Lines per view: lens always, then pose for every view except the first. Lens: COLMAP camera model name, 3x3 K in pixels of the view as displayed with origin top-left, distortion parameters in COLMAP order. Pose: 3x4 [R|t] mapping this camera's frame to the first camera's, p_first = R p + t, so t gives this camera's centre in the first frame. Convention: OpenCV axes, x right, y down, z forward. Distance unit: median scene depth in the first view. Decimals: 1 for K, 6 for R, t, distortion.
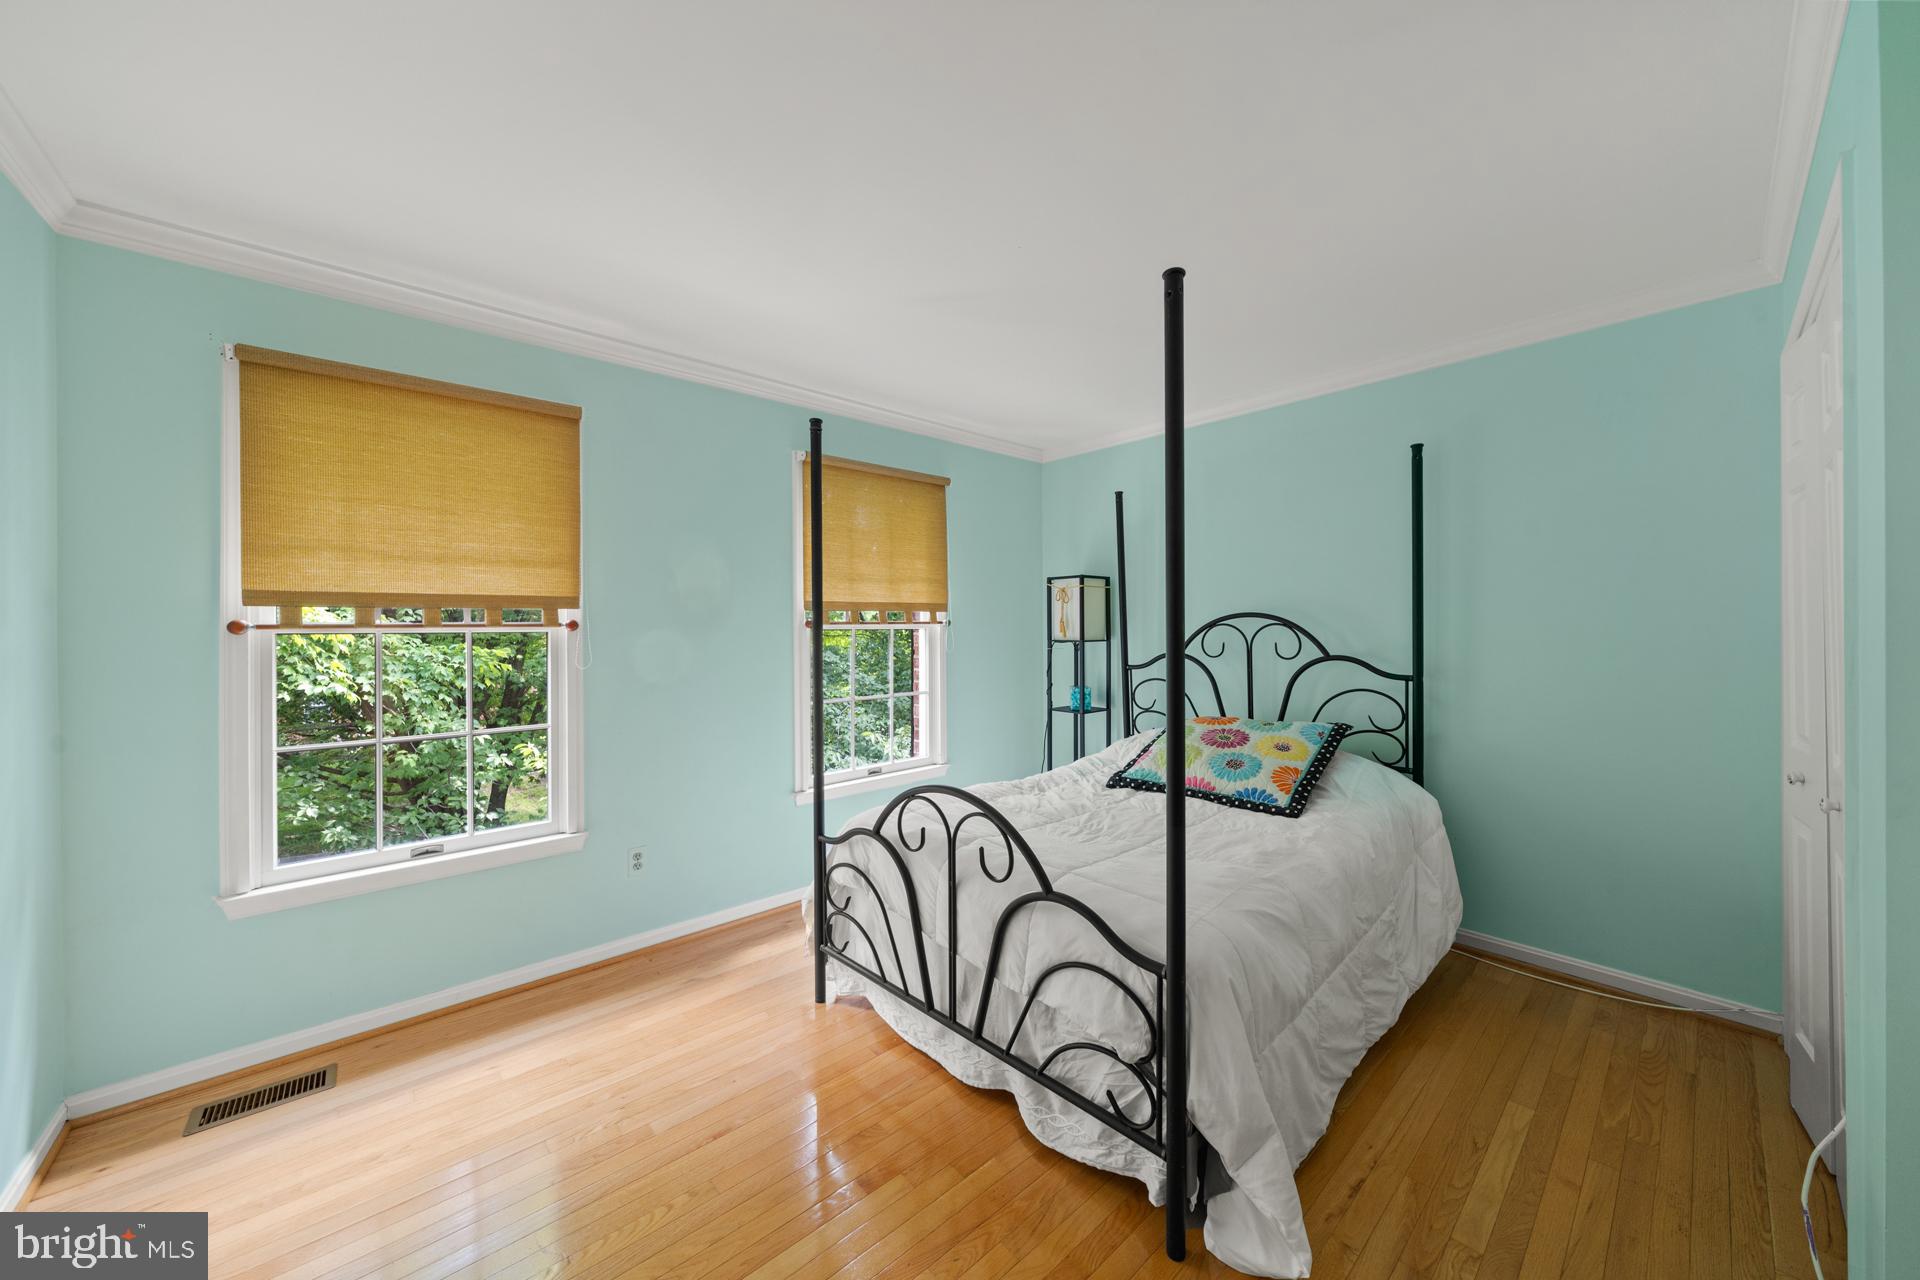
lens RADIAL K [[660.0, 0, 964.7], [0, 660.0, 597.7], [0, 0, 1]] dist [-0.026436, -0.000027]
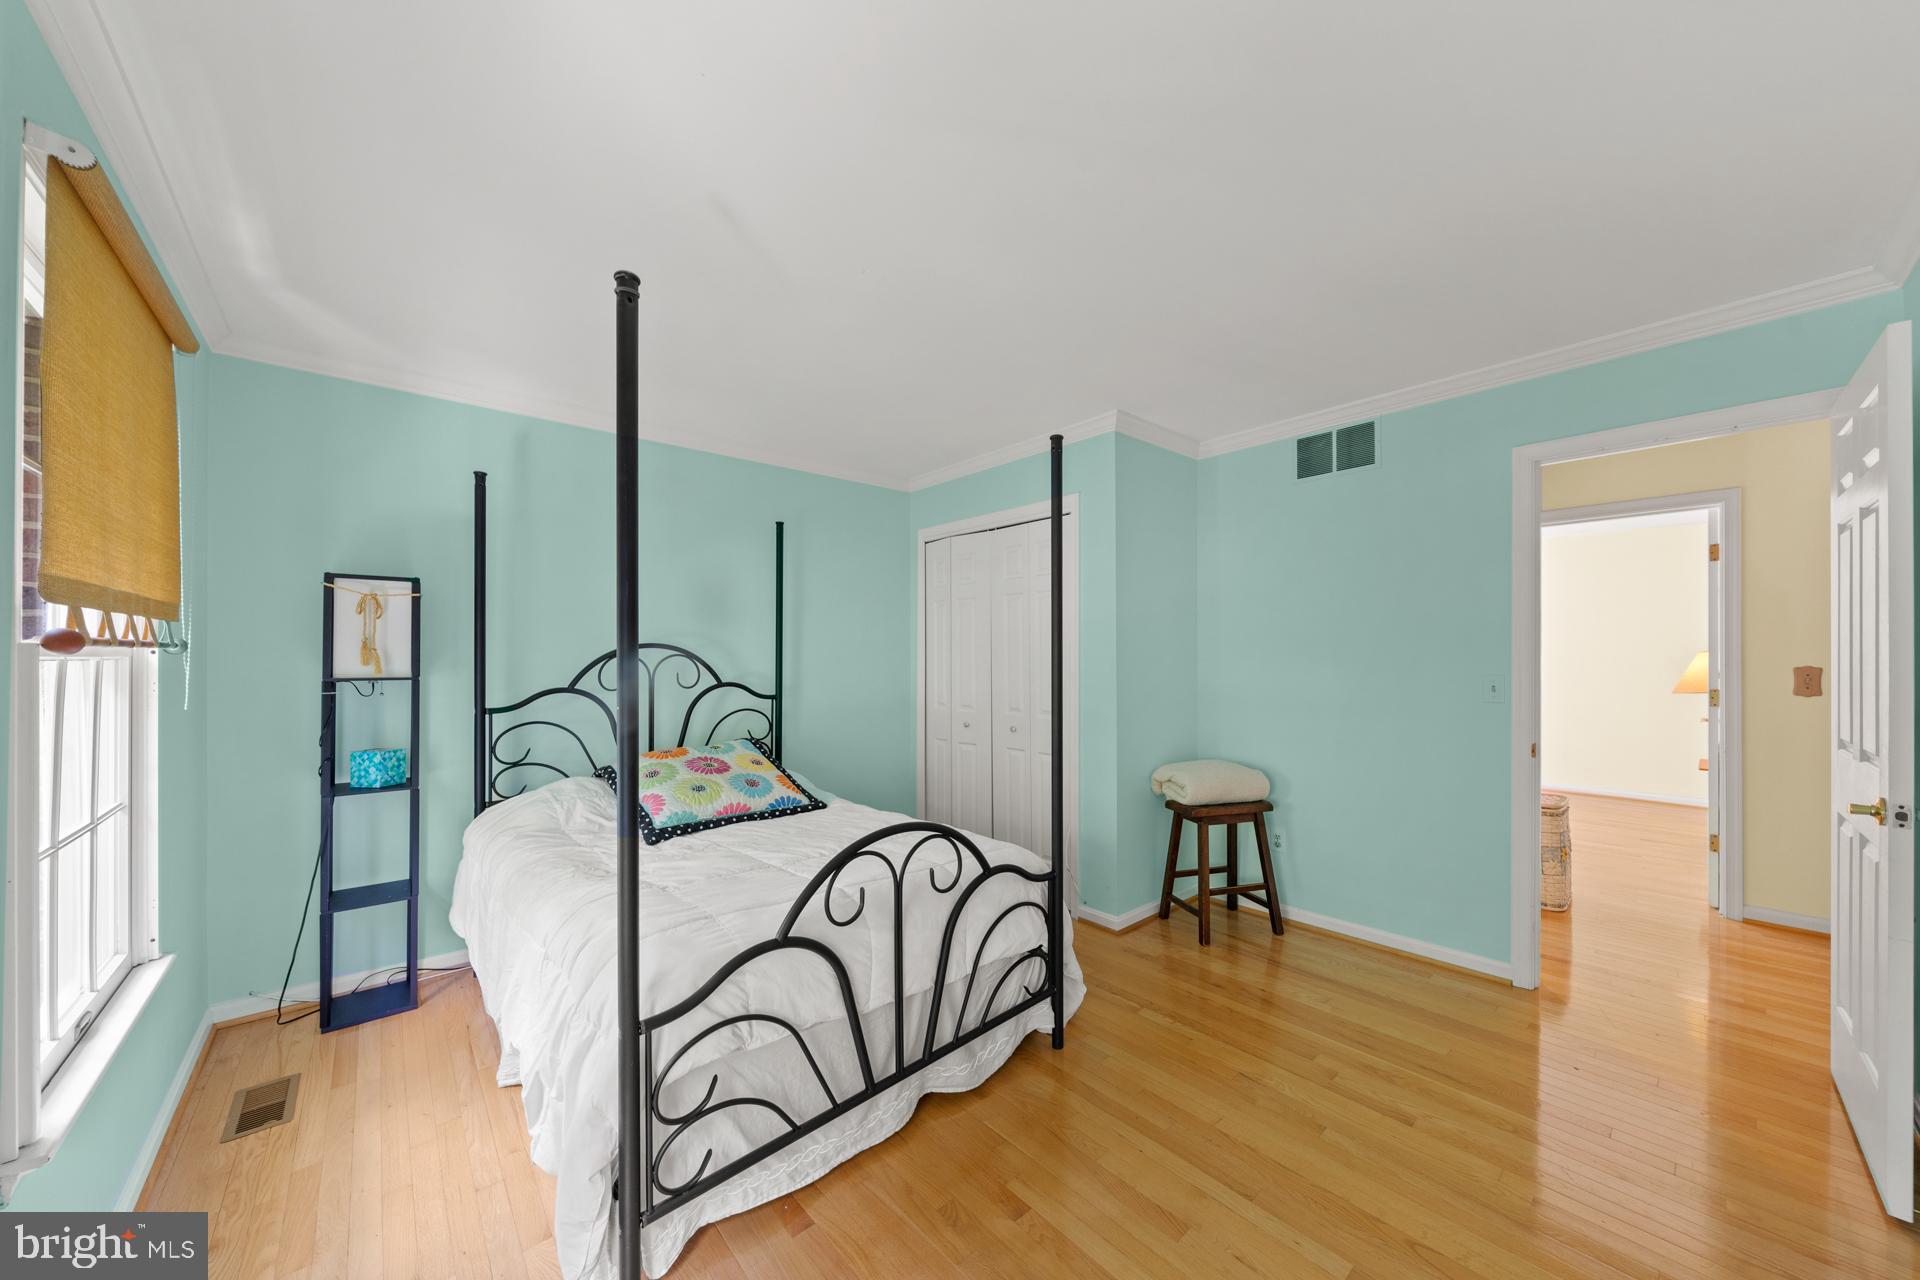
lens RADIAL K [[659.4, 0, 966.0], [0, 659.4, 643.0], [0, 0, 1]] dist [-0.008507, -0.000136]
pose [[0.019368, 0.027589, 0.999432, -0.565279], [-0.043656, 0.998689, -0.026722, 0.029424], [-0.998859, -0.043114, 0.020547, 0.523787]]
